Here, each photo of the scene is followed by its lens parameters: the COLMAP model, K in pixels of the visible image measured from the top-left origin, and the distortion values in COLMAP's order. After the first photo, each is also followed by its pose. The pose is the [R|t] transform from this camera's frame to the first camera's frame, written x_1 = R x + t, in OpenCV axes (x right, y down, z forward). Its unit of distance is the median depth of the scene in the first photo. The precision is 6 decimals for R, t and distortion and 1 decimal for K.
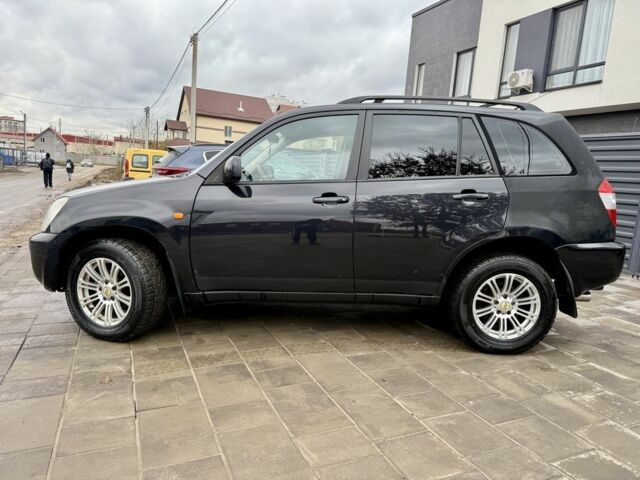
lens RADIAL K [[450.9, 0, 322.2], [0, 450.9, 242.6], [0, 0, 1]] dist [0.058026, -0.068950]
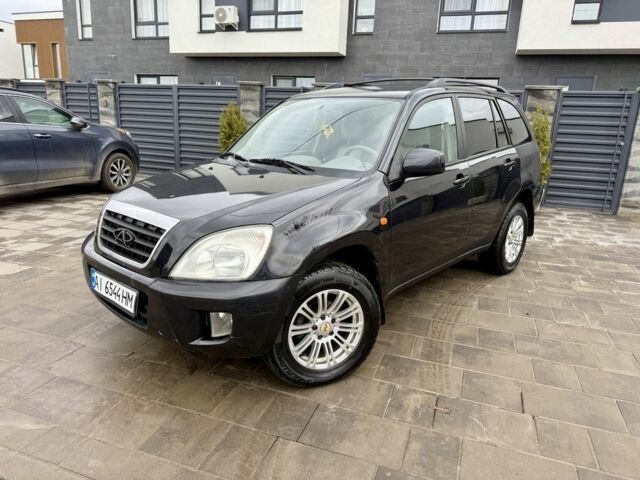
lens RADIAL K [[450.9, 0, 322.2], [0, 450.9, 242.6], [0, 0, 1]] dist [0.058026, -0.068950]
pose [[0.688305, -0.223481, 0.690140, -1.033701], [0.110632, 0.972573, 0.204600, -0.214595], [-0.716936, -0.064475, 0.694151, 0.468524]]
